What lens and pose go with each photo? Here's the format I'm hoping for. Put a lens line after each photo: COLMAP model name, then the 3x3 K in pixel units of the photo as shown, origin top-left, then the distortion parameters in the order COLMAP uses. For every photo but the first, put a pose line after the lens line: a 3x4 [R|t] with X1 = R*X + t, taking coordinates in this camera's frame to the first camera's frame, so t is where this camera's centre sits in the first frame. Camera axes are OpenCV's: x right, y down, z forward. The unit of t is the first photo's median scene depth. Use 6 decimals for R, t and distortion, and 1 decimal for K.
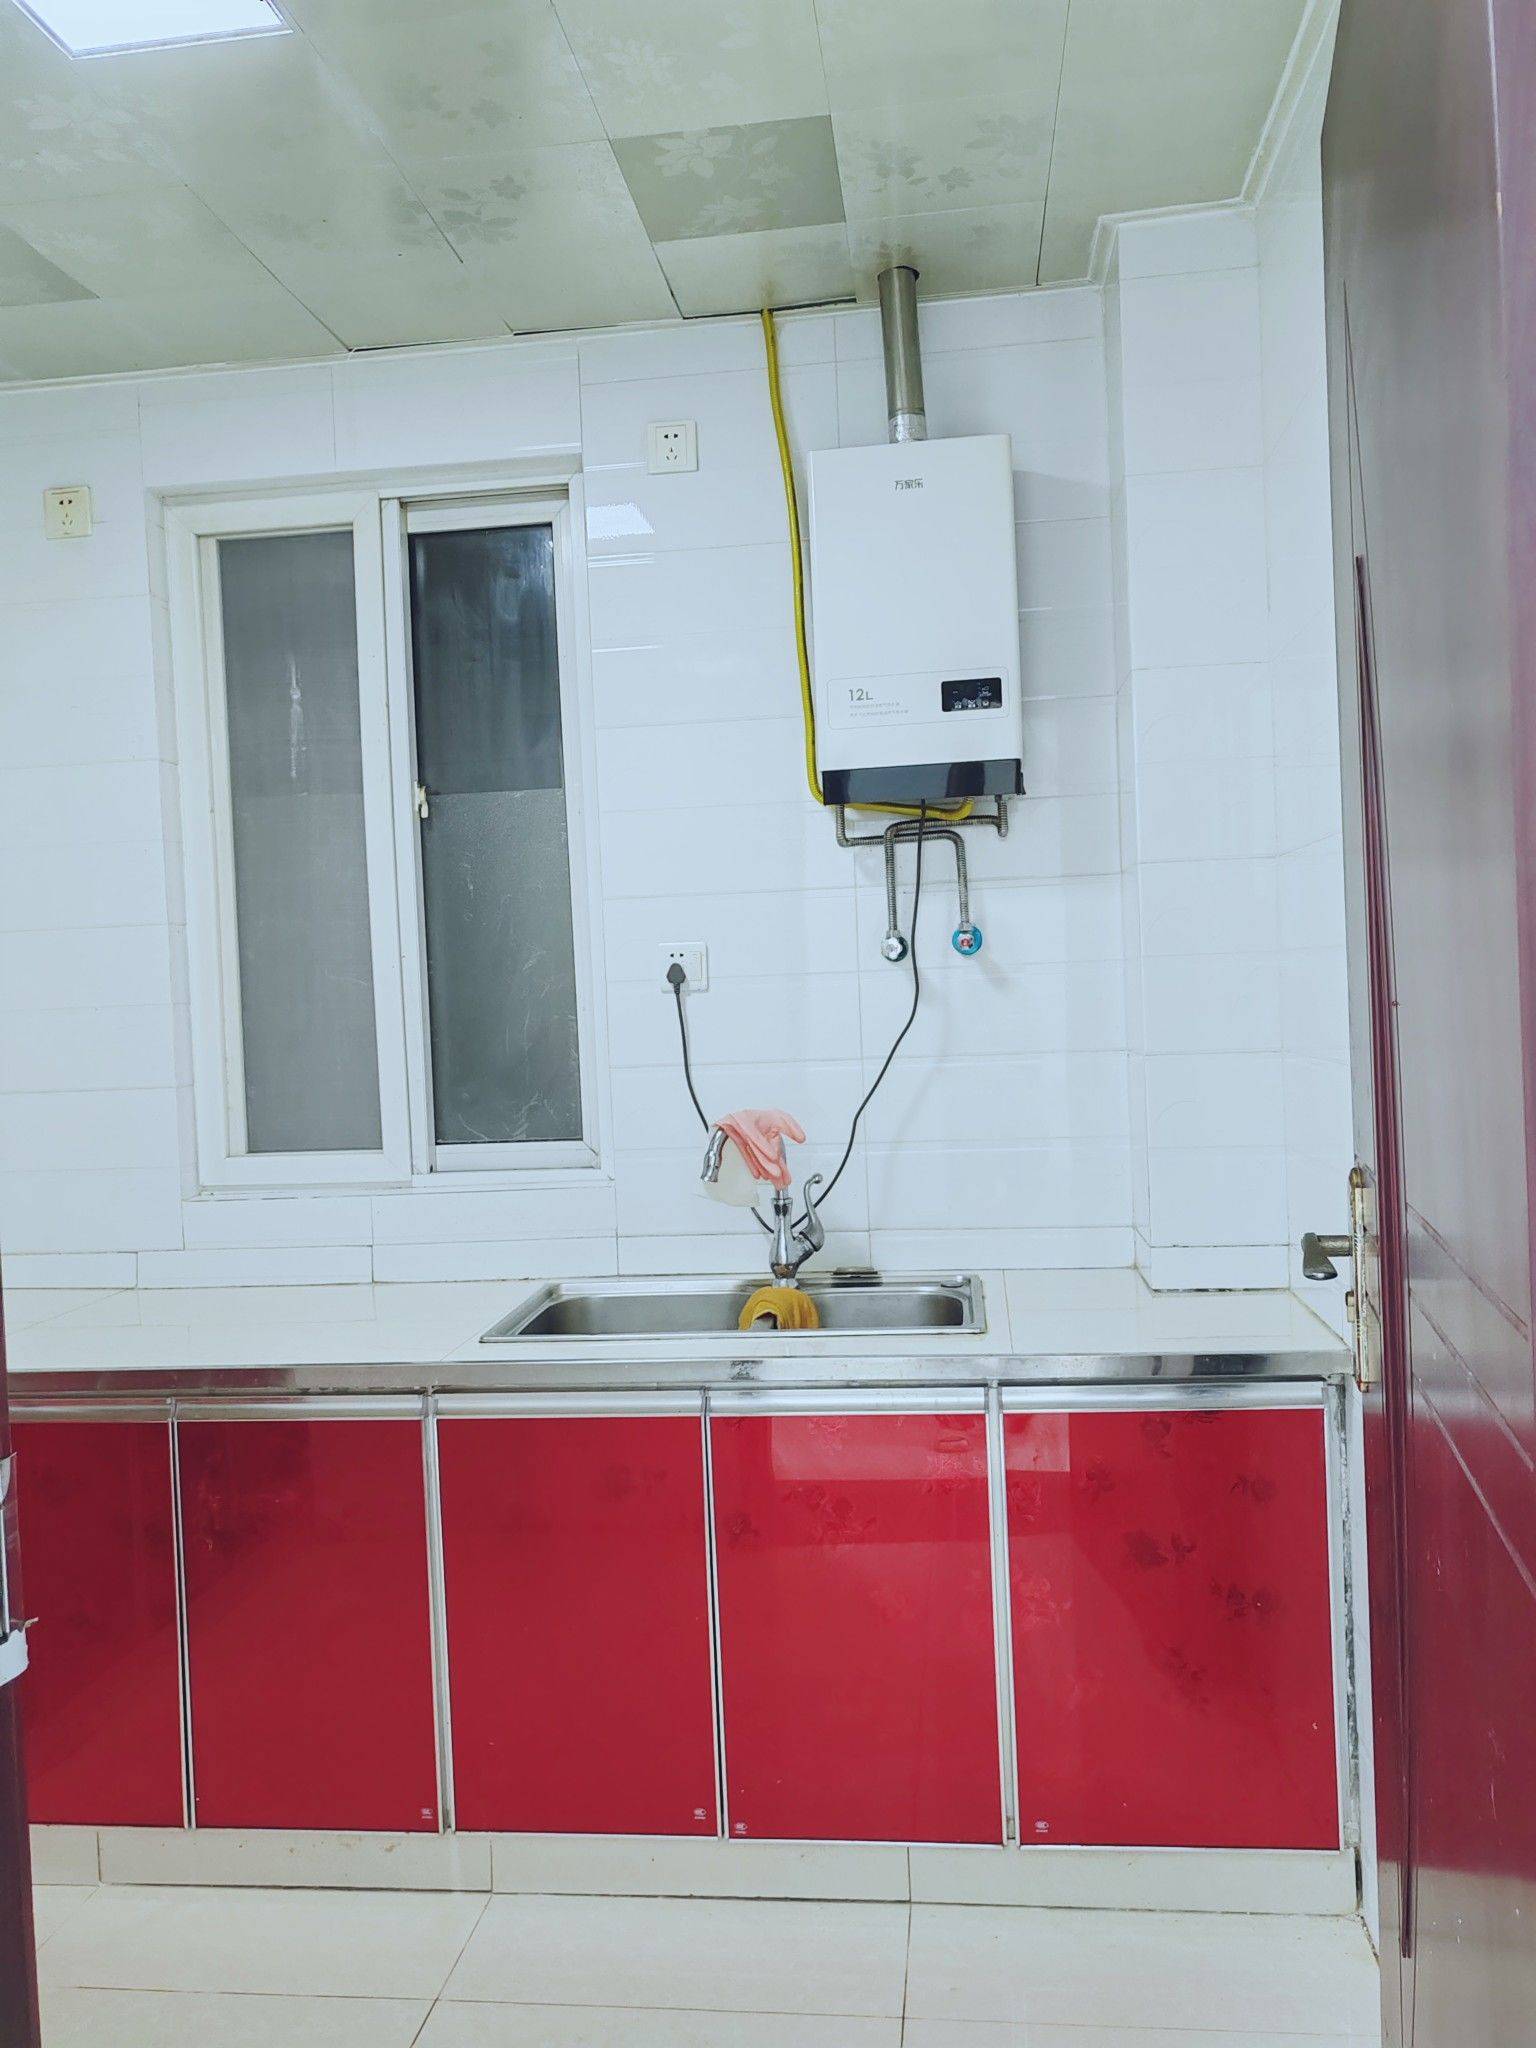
lens RADIAL K [[1588.7, 0, 763.1], [0, 1588.7, 1022.3], [0, 0, 1]] dist [0.025391, -0.011139]
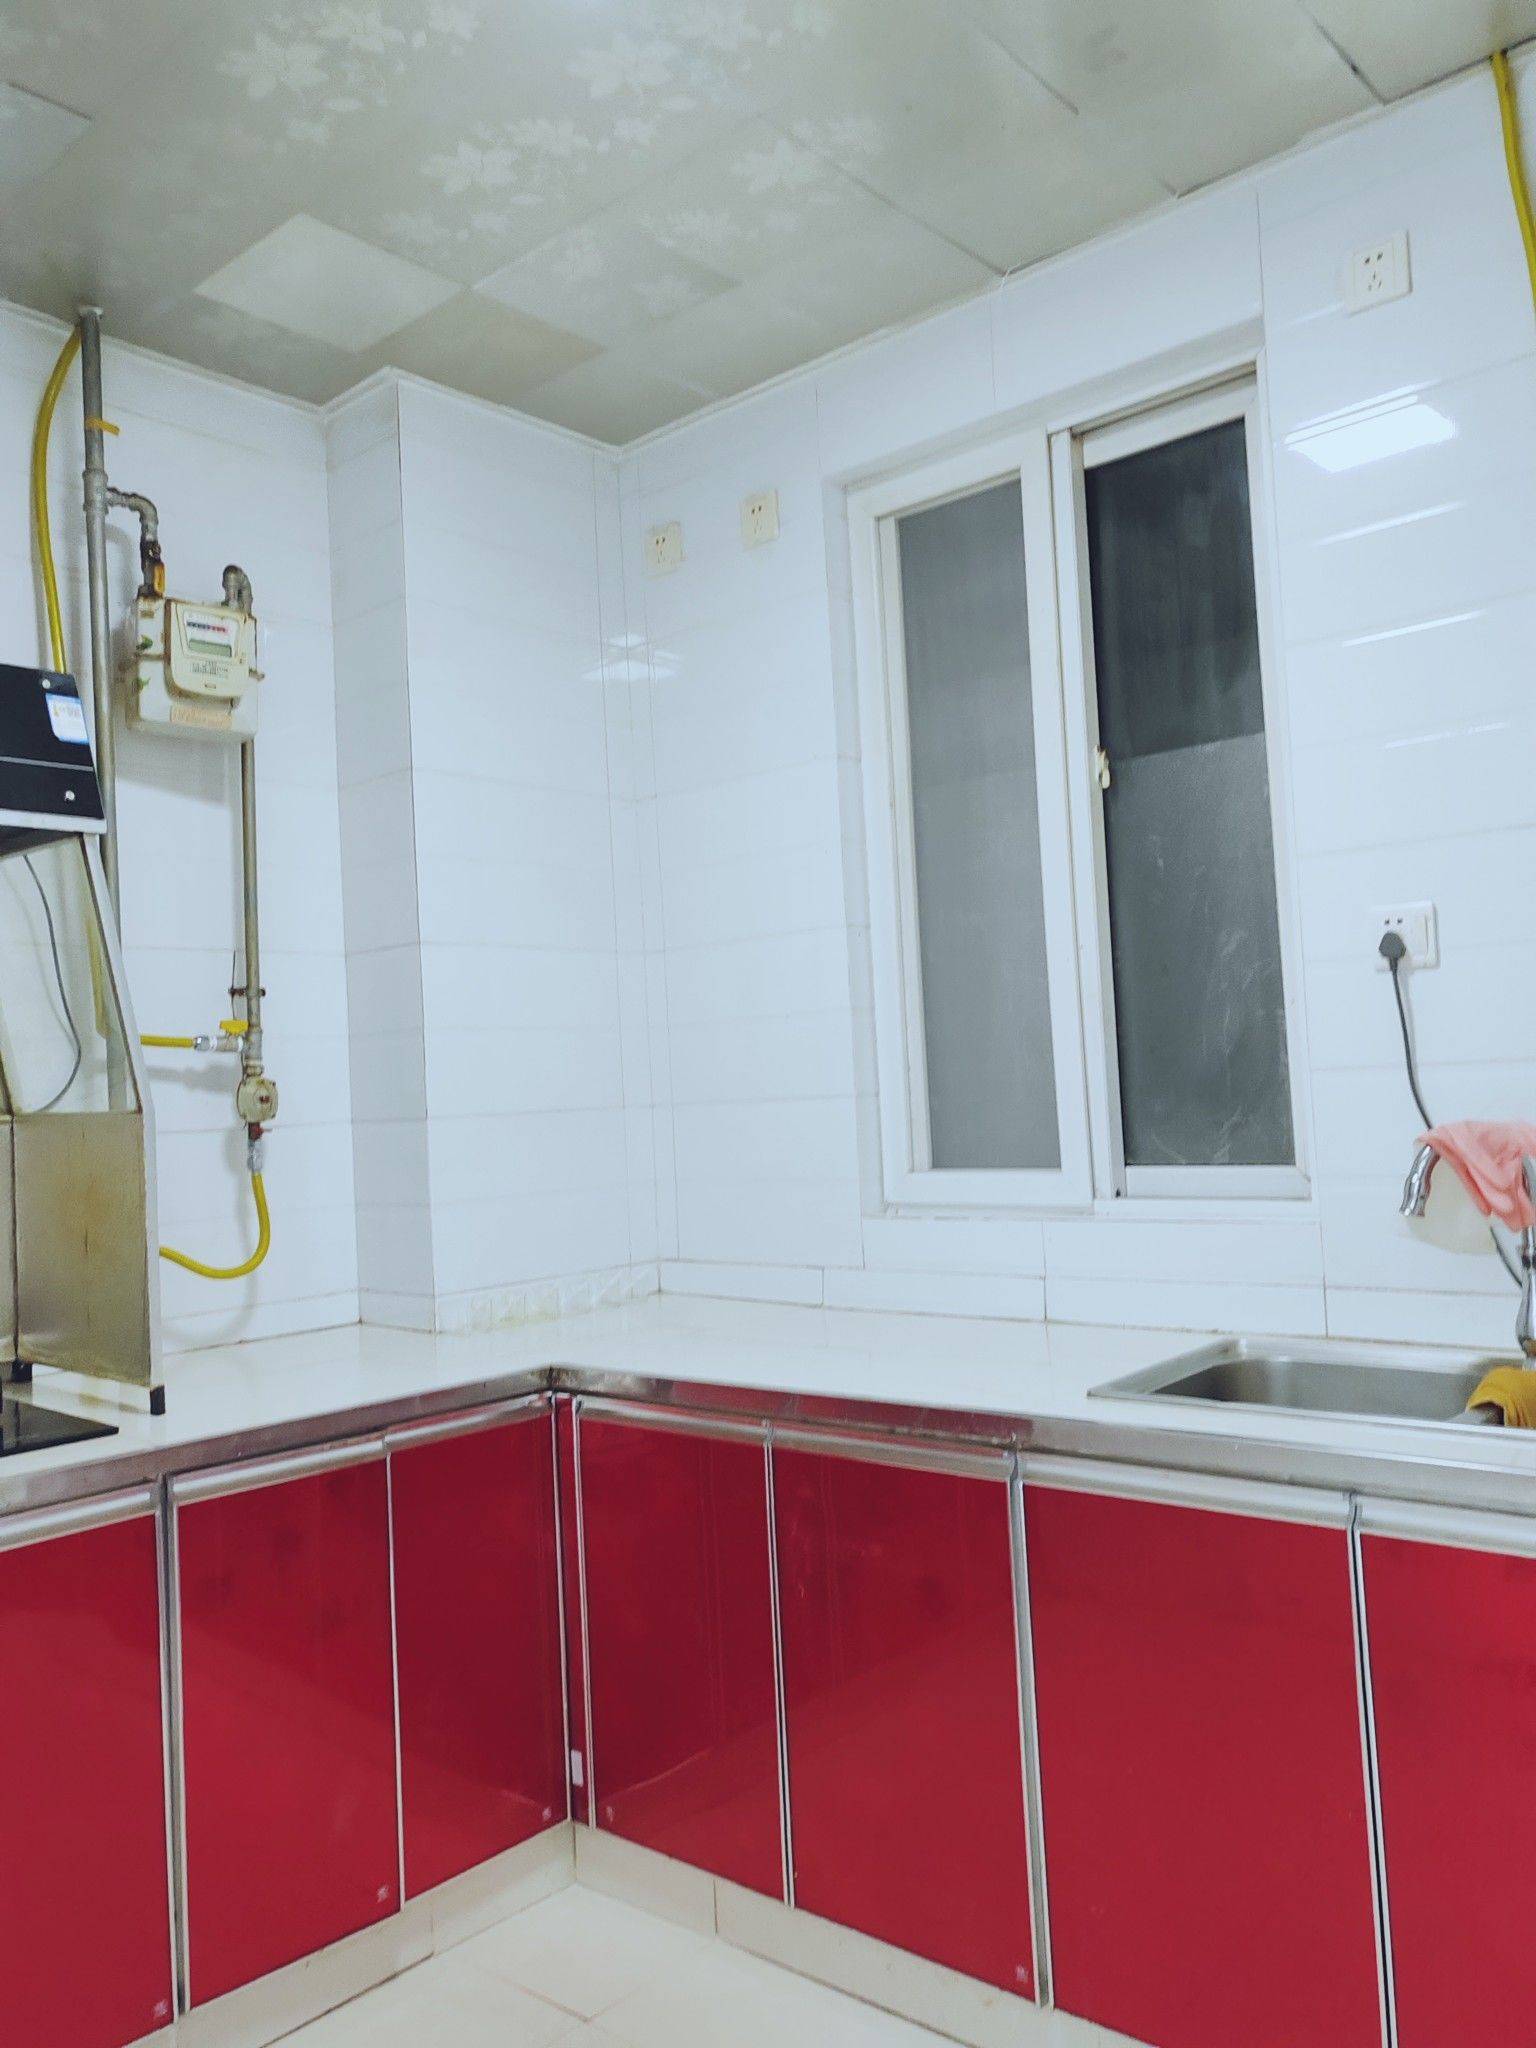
lens RADIAL K [[1588.7, 0, 771.8], [0, 1588.7, 1019.8], [0, 0, 1]] dist [0.025391, -0.011139]
pose [[0.831543, -0.024021, -0.554940, 0.120191], [0.002108, 0.999194, -0.040092, 0.034463], [0.555456, 0.032168, 0.830924, 0.191063]]
